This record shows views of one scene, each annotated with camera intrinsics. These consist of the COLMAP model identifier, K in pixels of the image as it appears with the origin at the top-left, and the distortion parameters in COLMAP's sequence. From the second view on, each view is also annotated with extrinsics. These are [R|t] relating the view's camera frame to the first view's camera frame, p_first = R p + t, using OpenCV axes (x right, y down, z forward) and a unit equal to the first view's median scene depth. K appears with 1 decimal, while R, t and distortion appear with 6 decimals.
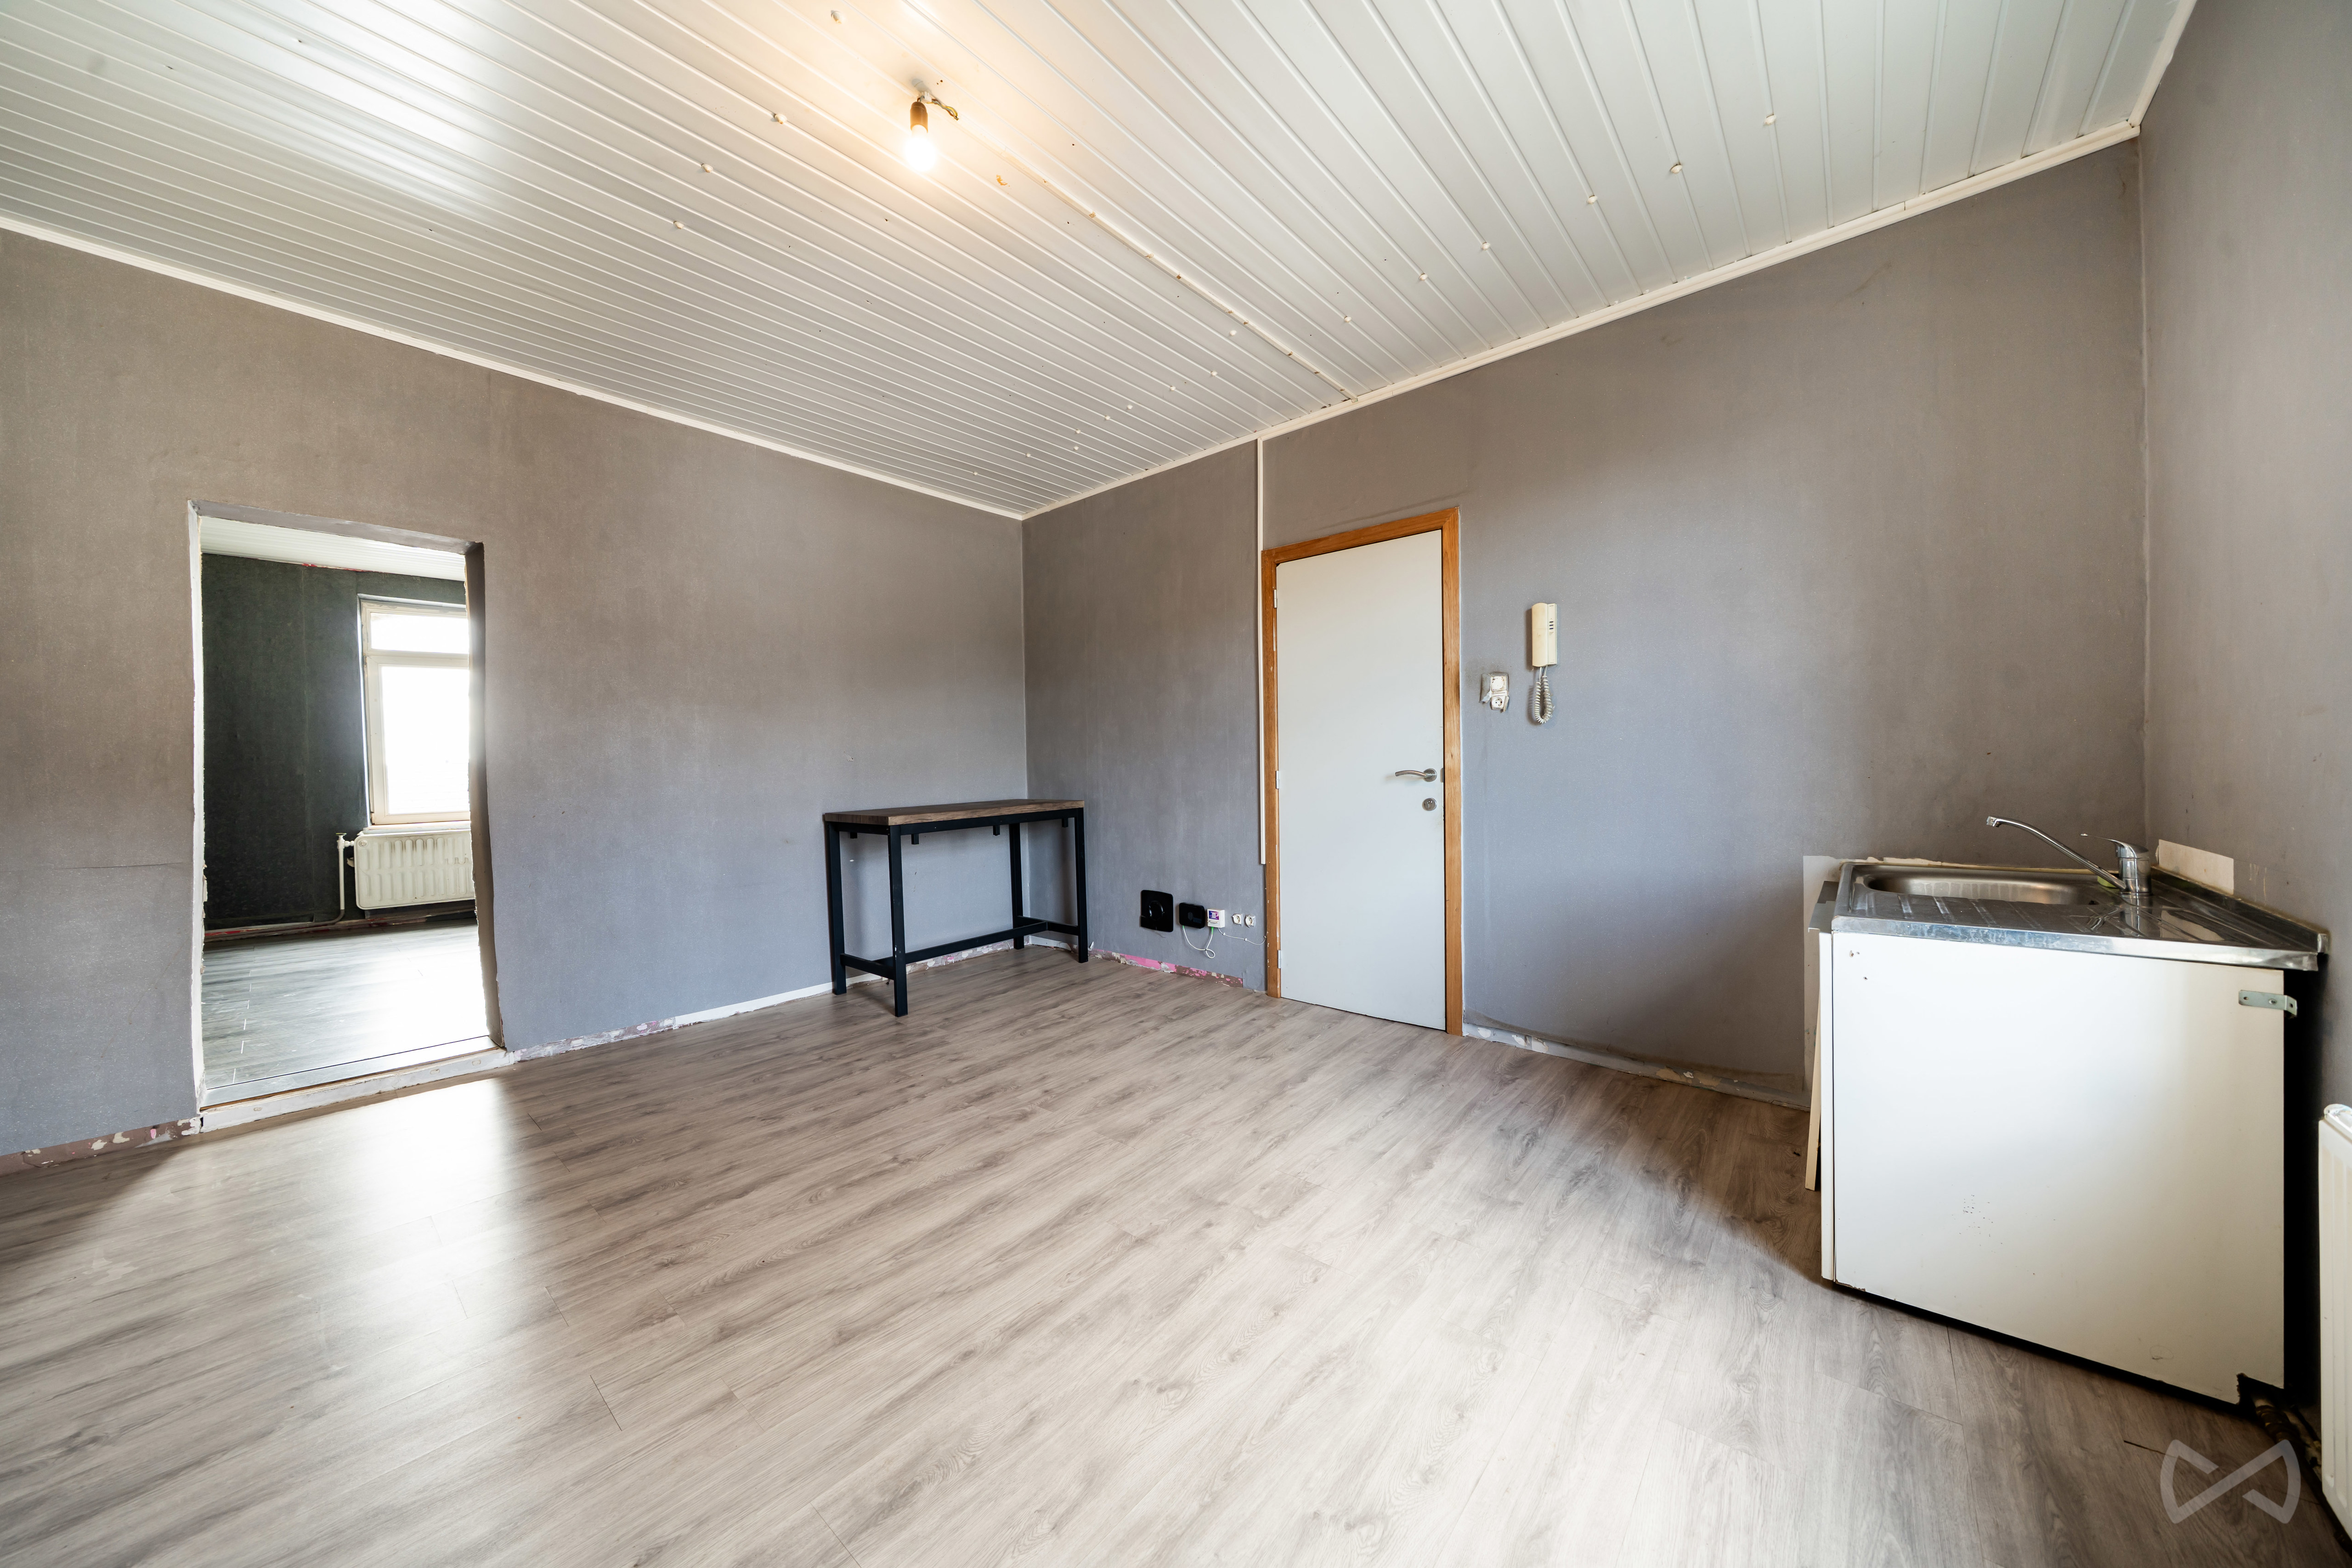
lens RADIAL K [[798.1, 0, 1172.5], [0, 798.1, 781.2], [0, 0, 1]] dist [-0.006011, -0.000075]
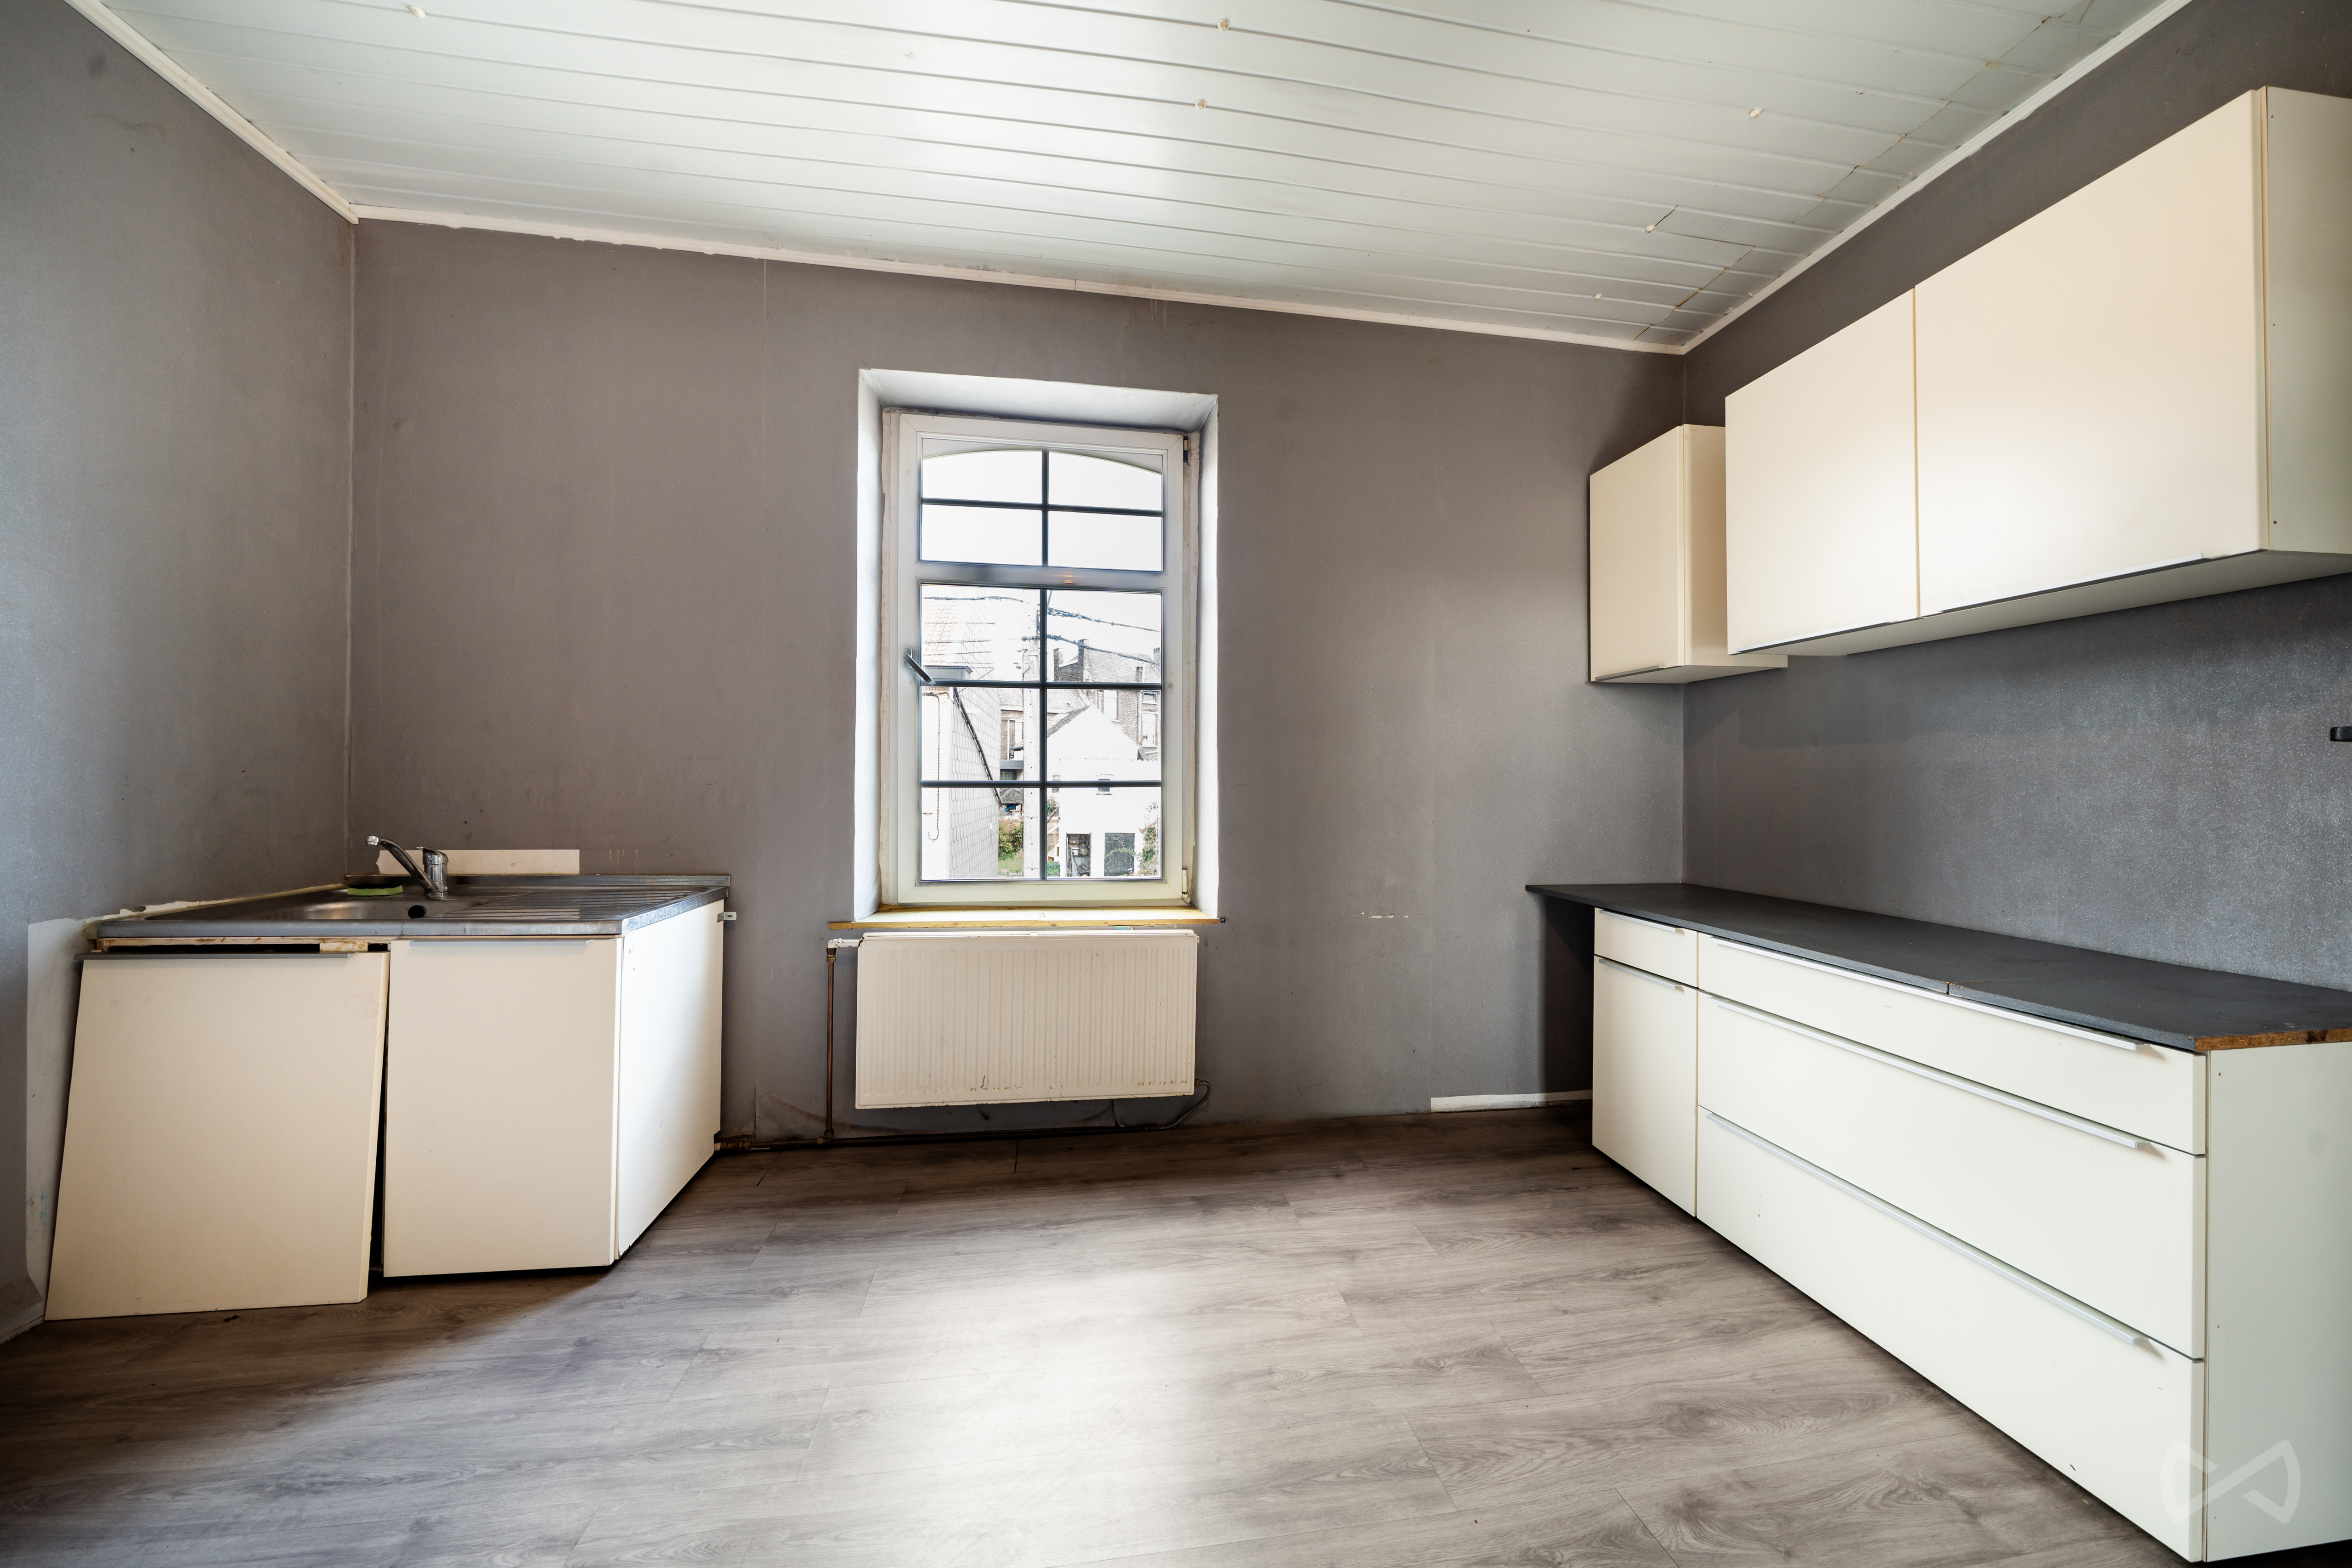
lens RADIAL K [[798.1, 0, 1172.5], [0, 798.1, 781.2], [0, 0, 1]] dist [-0.006011, -0.000075]
pose [[-0.759892, 0.013909, 0.649901, -0.263983], [0.012930, 0.999897, -0.006281, -0.003258], [-0.649921, 0.003630, -0.759993, 0.768001]]
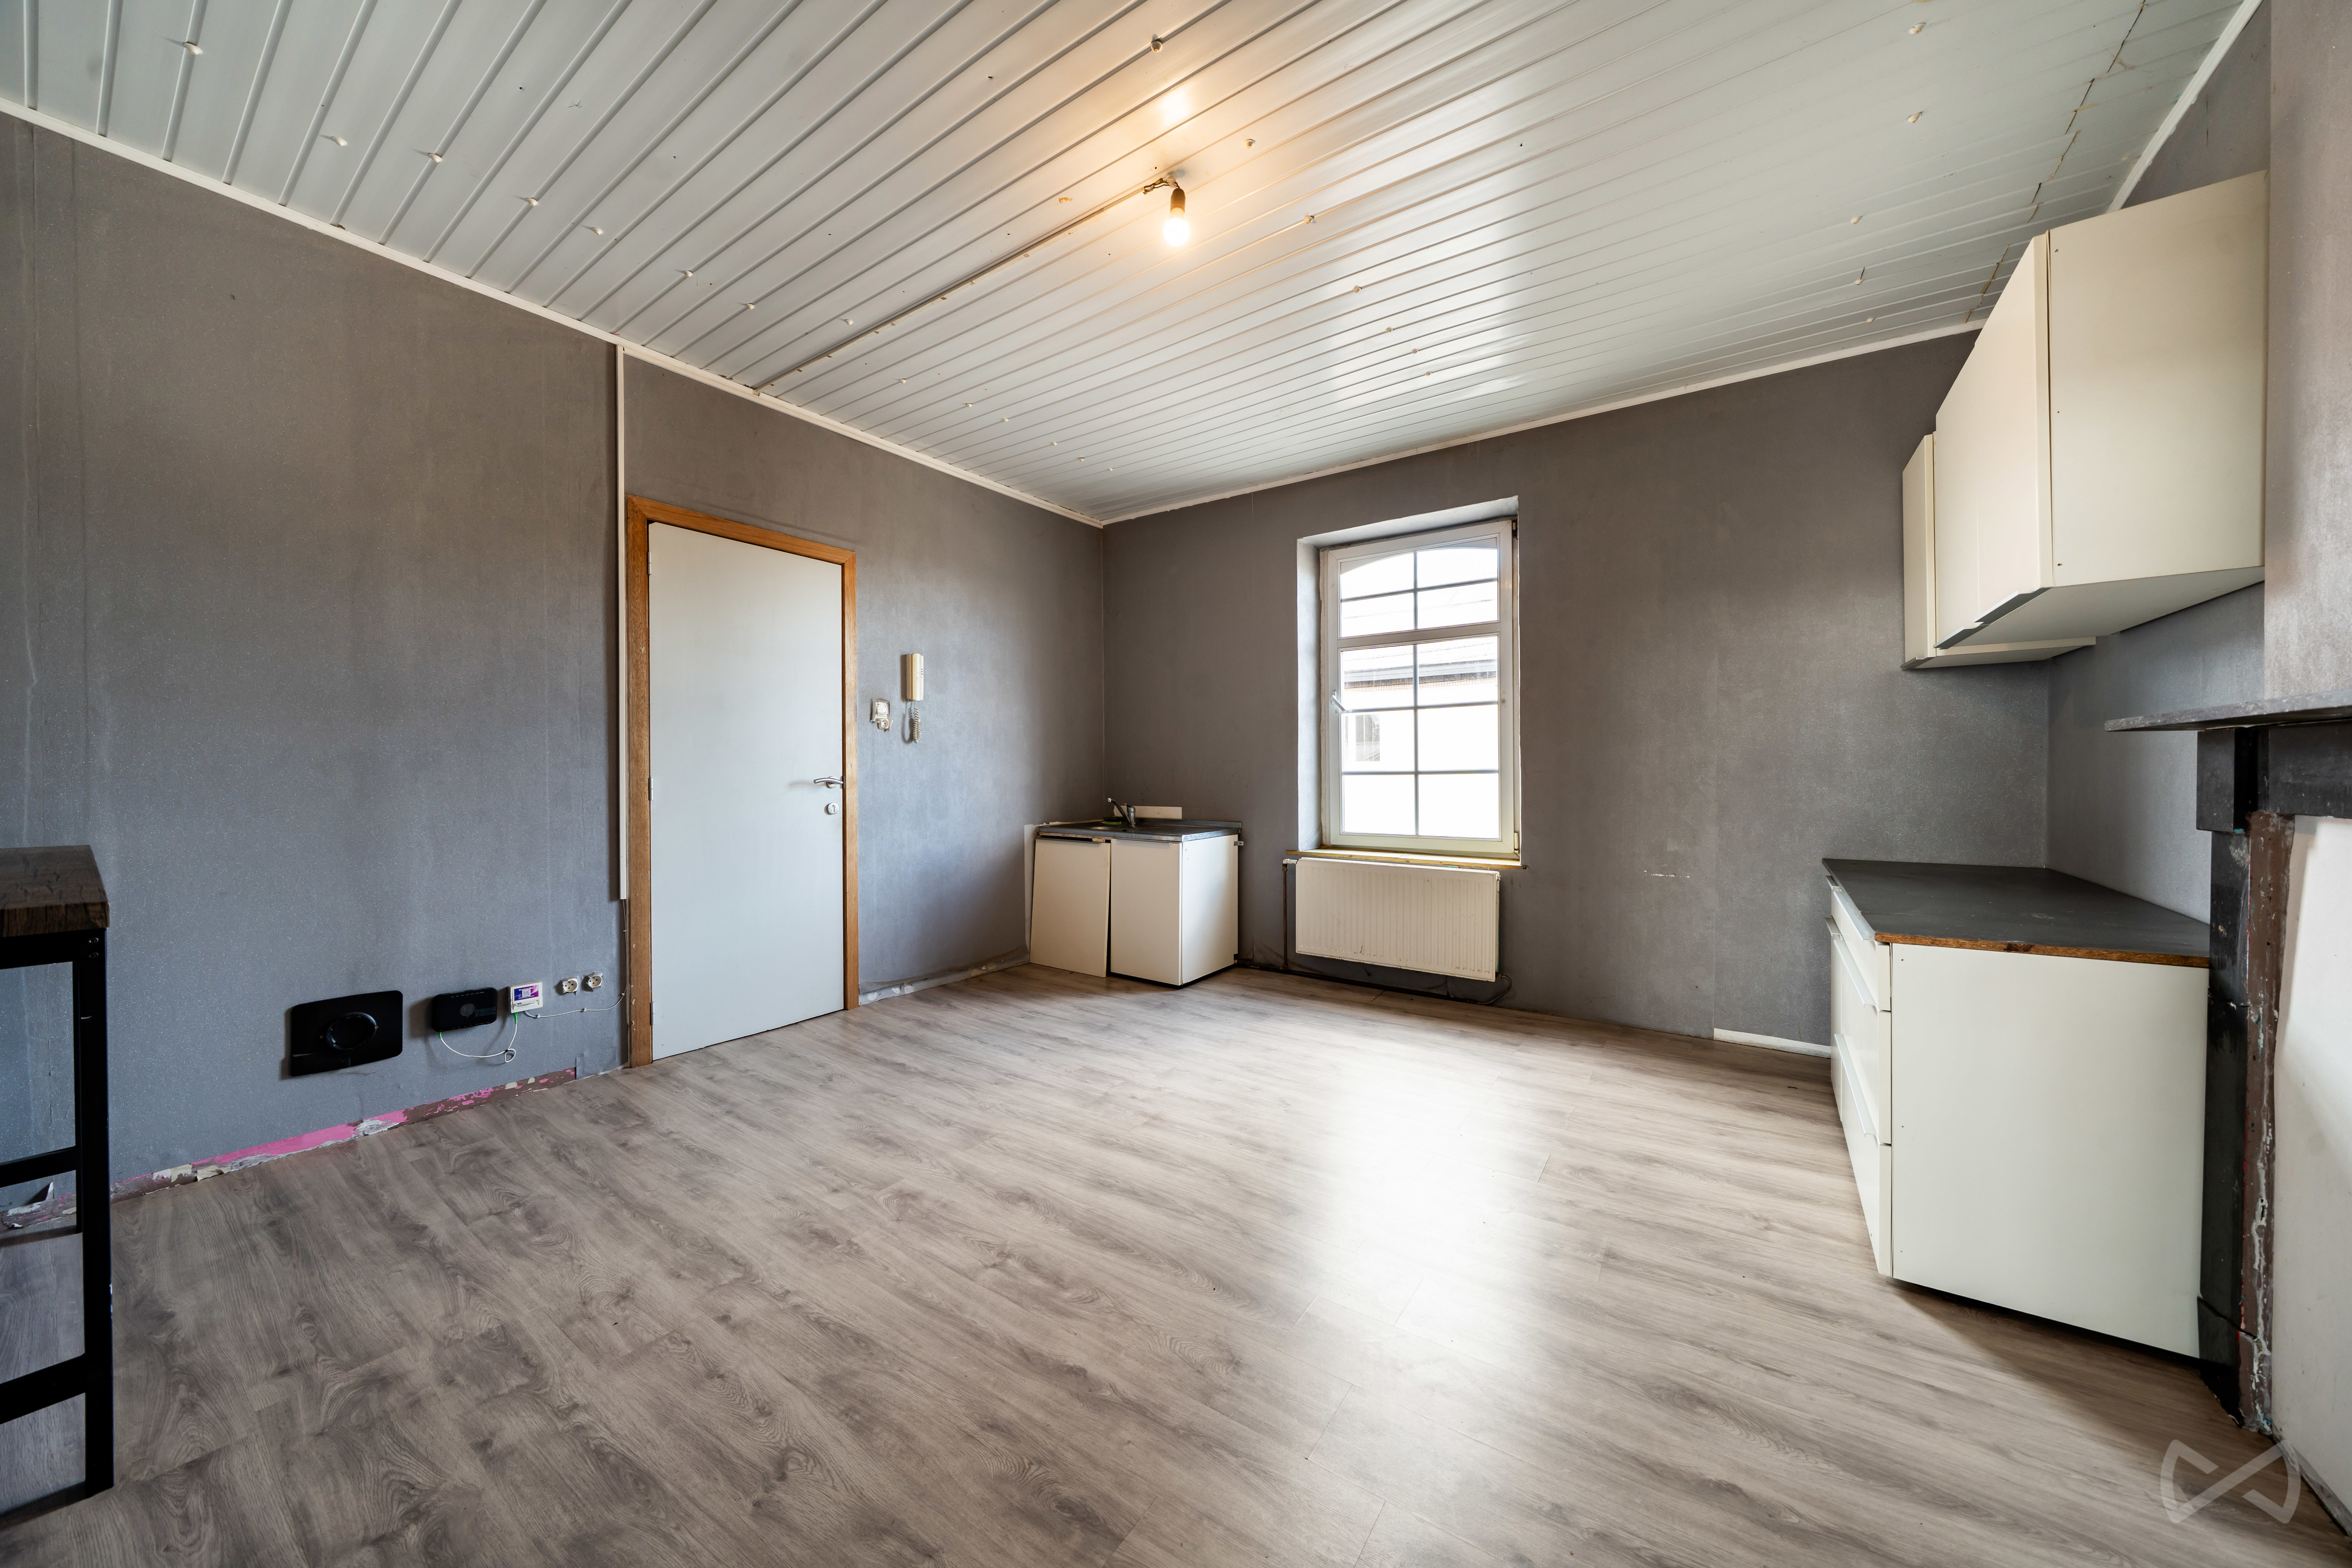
lens RADIAL K [[798.1, 0, 1172.5], [0, 798.1, 781.2], [0, 0, 1]] dist [-0.006011, -0.000075]
pose [[-0.104544, 0.004532, 0.994510, -0.940833], [0.019782, 0.999801, -0.002476, 0.003223], [-0.994323, 0.019414, -0.104613, 0.737575]]
